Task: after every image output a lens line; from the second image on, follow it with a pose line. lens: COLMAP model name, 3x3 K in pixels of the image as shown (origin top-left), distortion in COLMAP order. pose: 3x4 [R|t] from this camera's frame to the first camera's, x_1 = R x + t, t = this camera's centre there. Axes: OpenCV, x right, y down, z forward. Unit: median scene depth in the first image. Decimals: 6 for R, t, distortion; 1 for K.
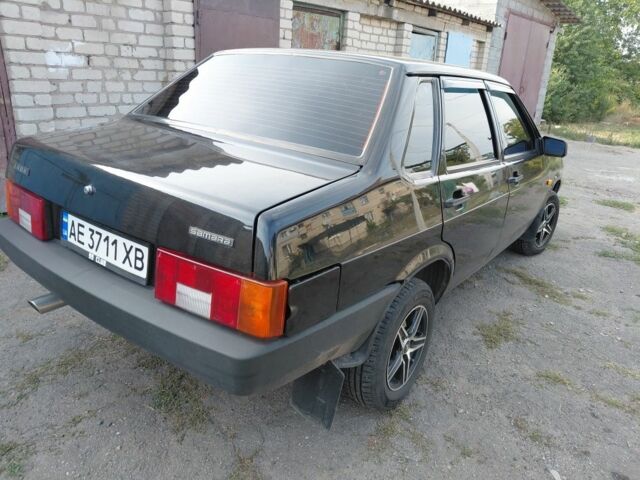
lens RADIAL K [[501.7, 0, 320.0], [0, 501.7, 240.0], [0, 0, 1]] dist [-0.006702, 0.003146]
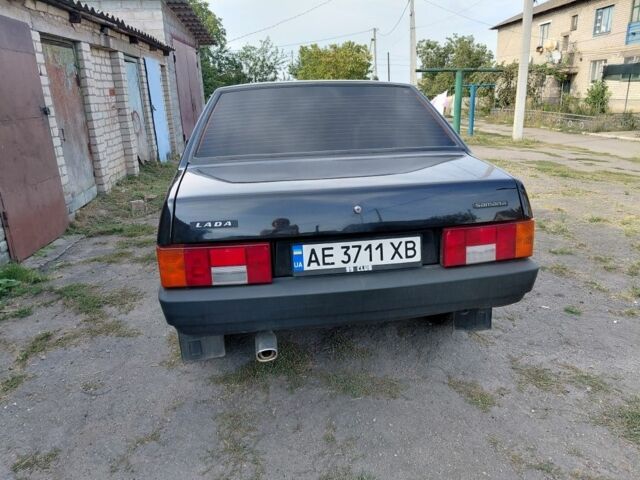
lens RADIAL K [[489.3, 0, 347.2], [0, 489.3, 226.1], [0, 0, 1]] dist [0.088730, -0.084230]
pose [[0.693764, -0.274785, 0.665721, -0.336626], [0.312313, 0.947704, 0.065708, -0.039180], [-0.648962, 0.162327, 0.743302, 0.042651]]
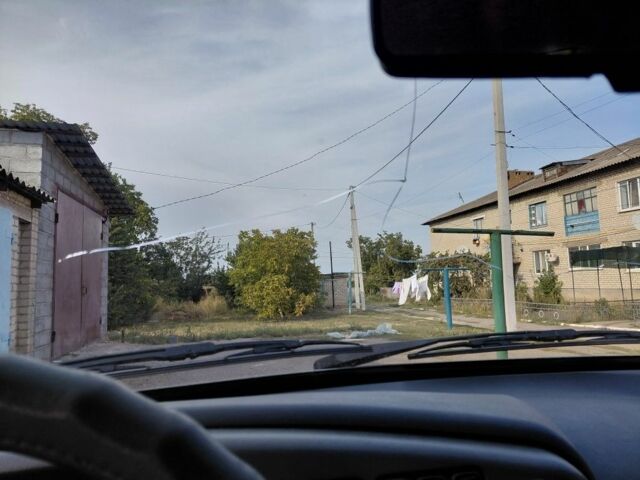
lens RADIAL K [[489.3, 0, 347.2], [0, 489.3, 226.1], [0, 0, 1]] dist [0.088730, -0.084230]
pose [[0.590195, 0.003269, 0.807254, 0.077691], [0.336978, 0.907703, -0.250044, -0.149730], [-0.733564, 0.419601, 0.534620, 0.595177]]
